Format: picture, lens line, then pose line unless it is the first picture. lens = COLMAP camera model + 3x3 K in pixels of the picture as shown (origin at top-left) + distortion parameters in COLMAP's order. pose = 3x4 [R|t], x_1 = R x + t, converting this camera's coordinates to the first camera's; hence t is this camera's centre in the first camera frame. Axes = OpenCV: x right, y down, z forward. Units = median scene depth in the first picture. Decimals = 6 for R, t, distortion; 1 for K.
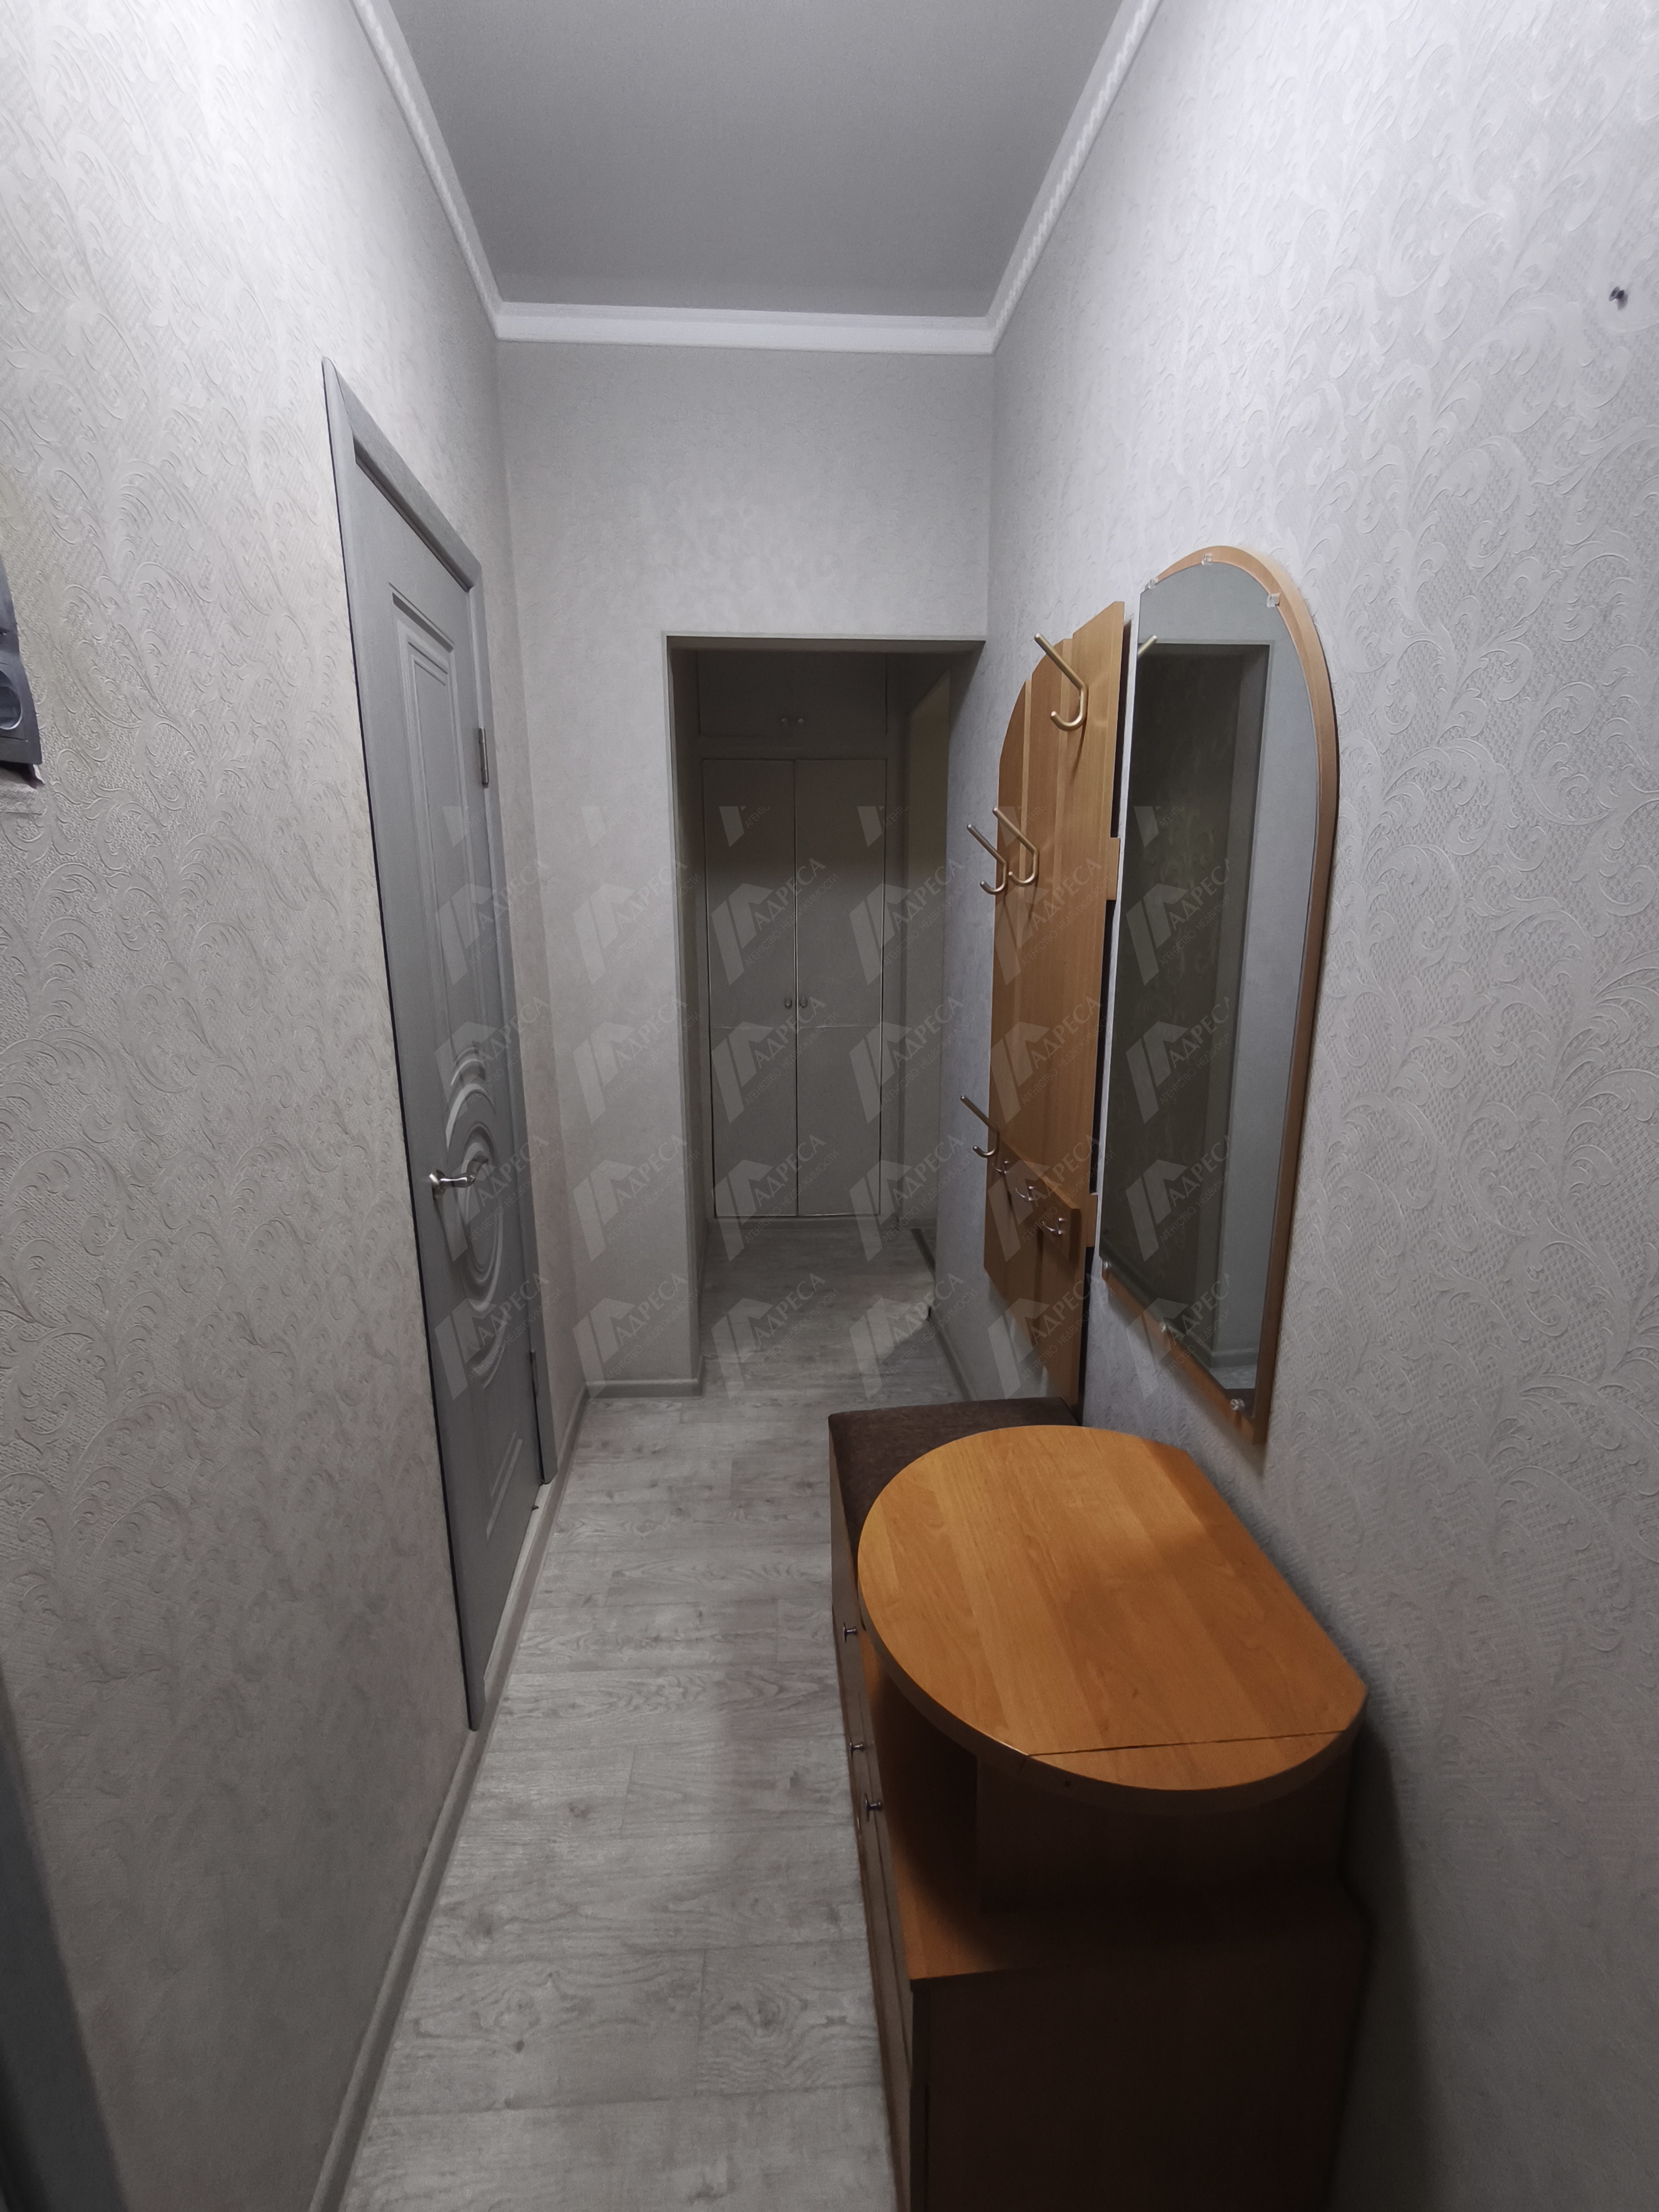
lens RADIAL K [[937.3, 0, 829.7], [0, 937.3, 1102.3], [0, 0, 1]] dist [-0.001675, 0.001221]
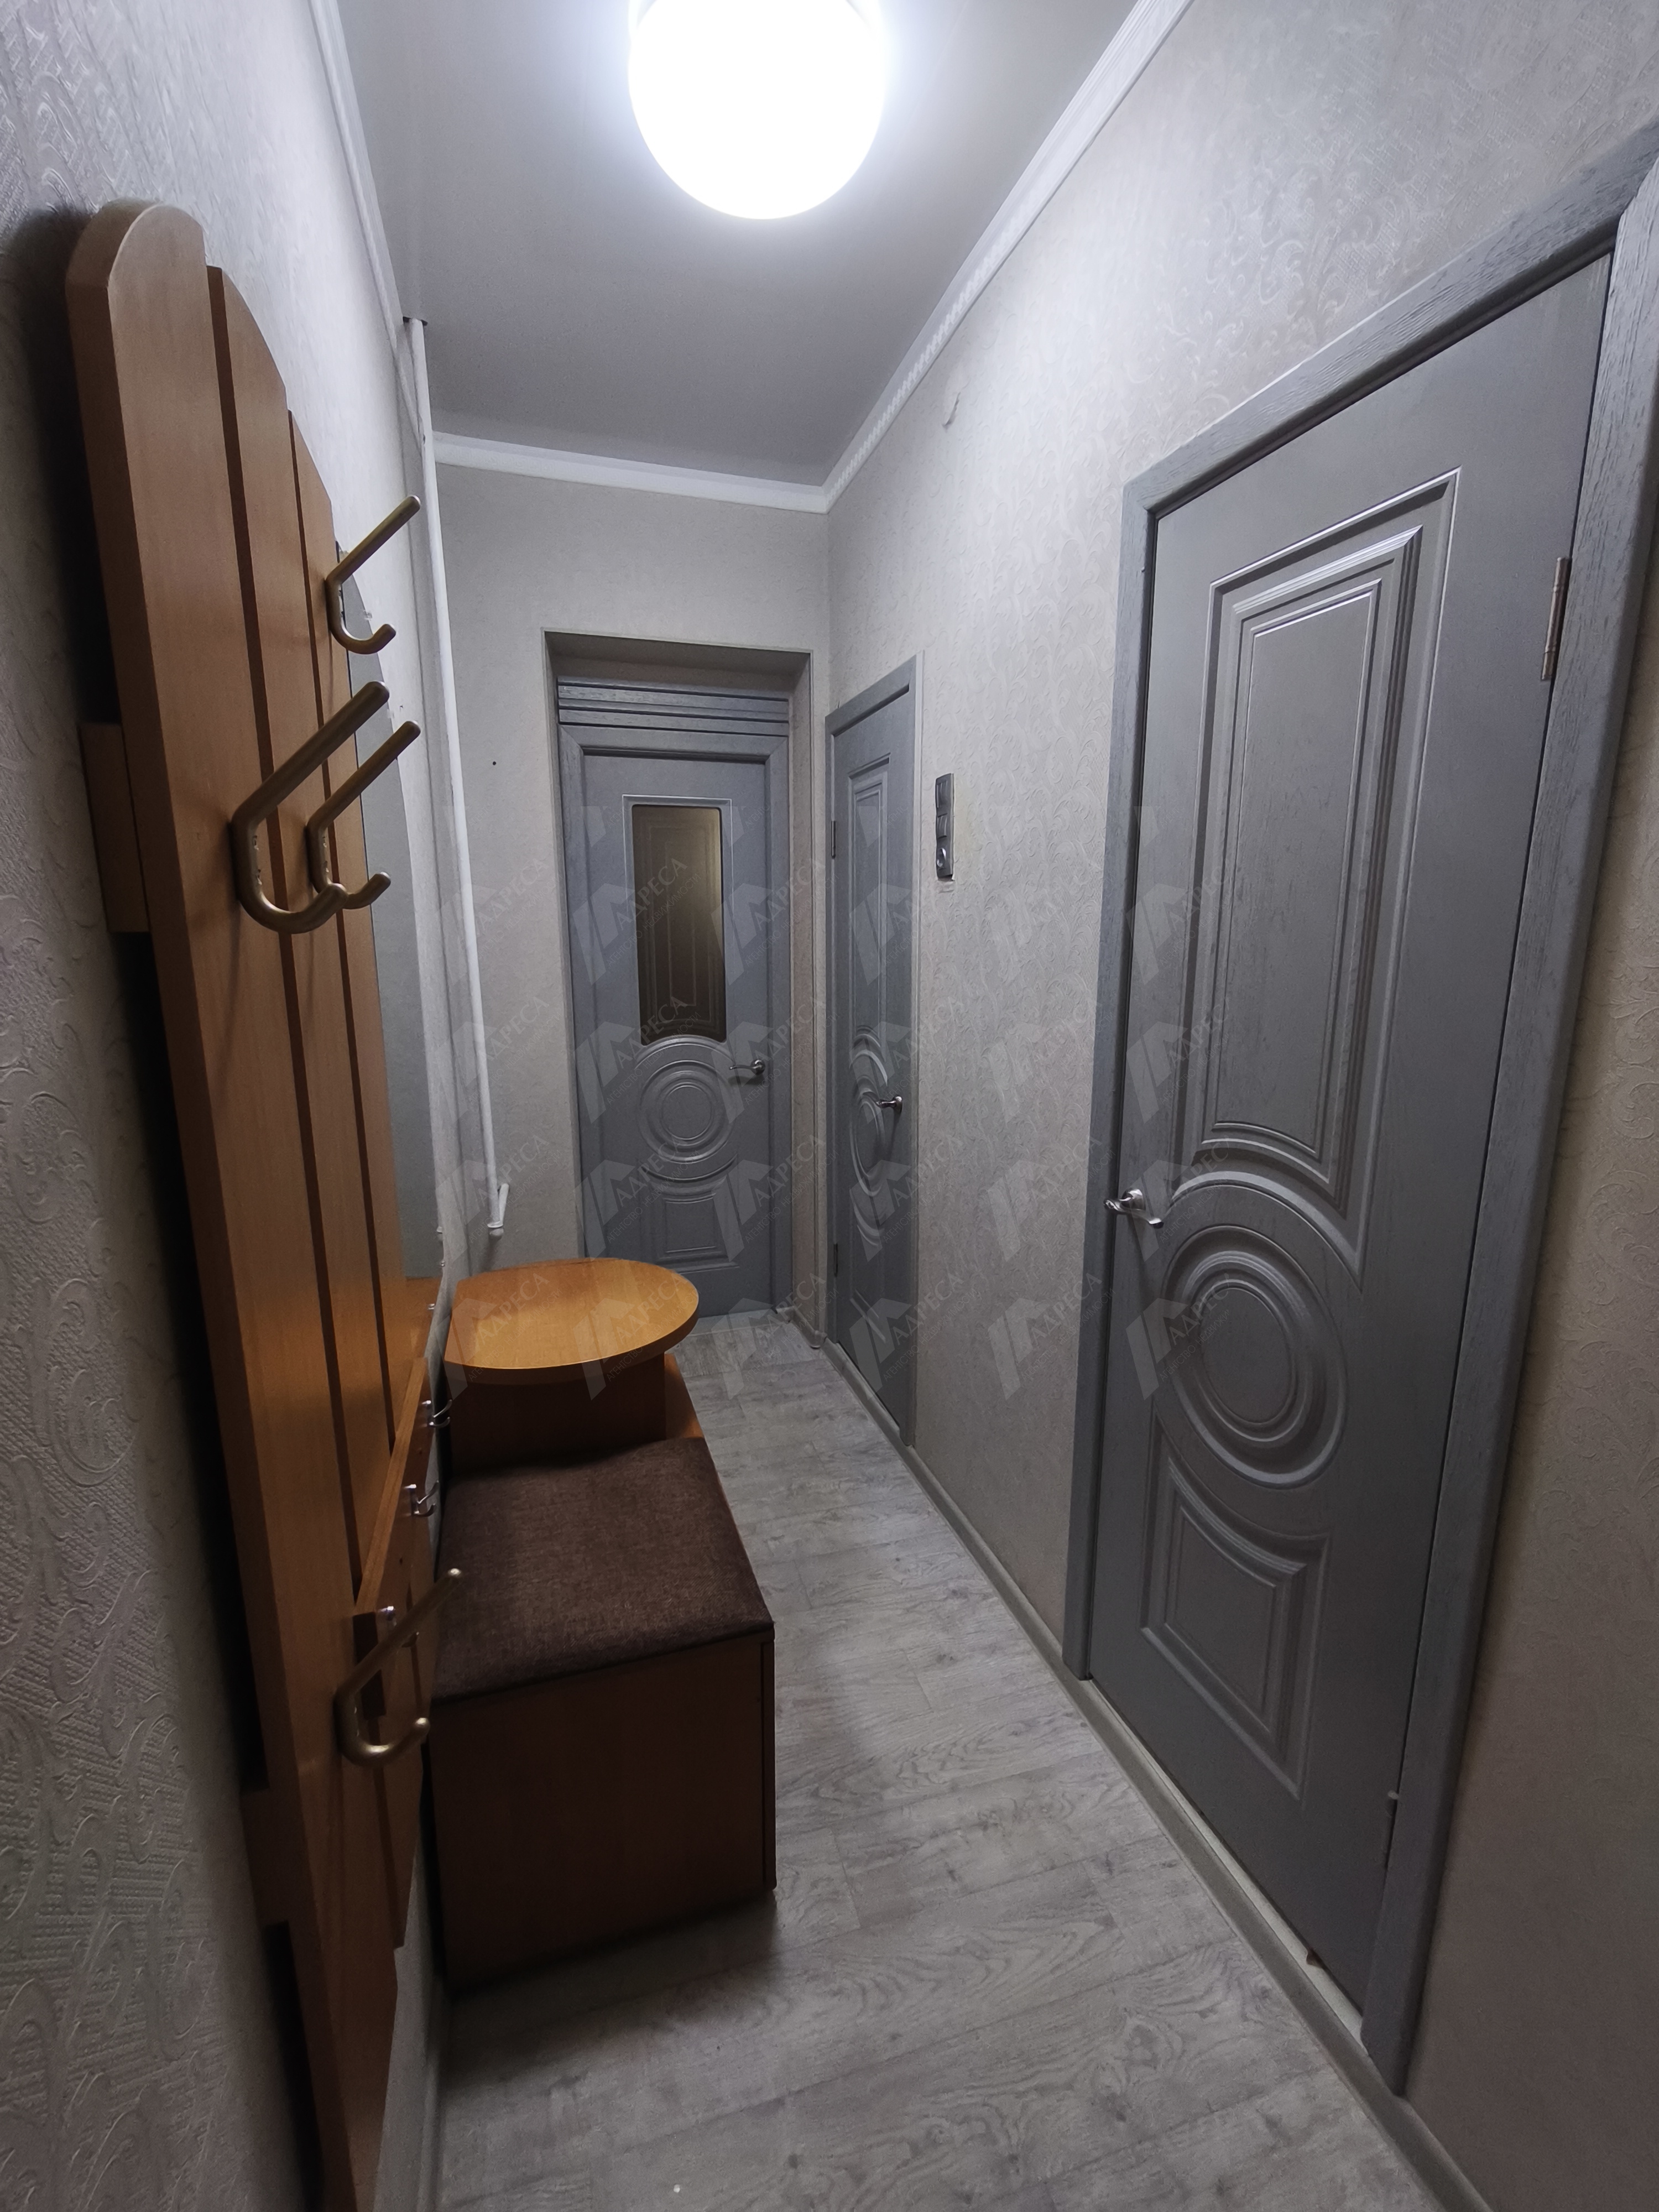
lens RADIAL K [[937.3, 0, 829.7], [0, 937.3, 1102.3], [0, 0, 1]] dist [-0.001675, 0.001221]
pose [[-0.973508, 0.052614, -0.222516, 0.097958], [-0.042827, 0.913985, 0.403481, -0.339215], [0.224605, 0.402321, -0.887519, 1.496485]]
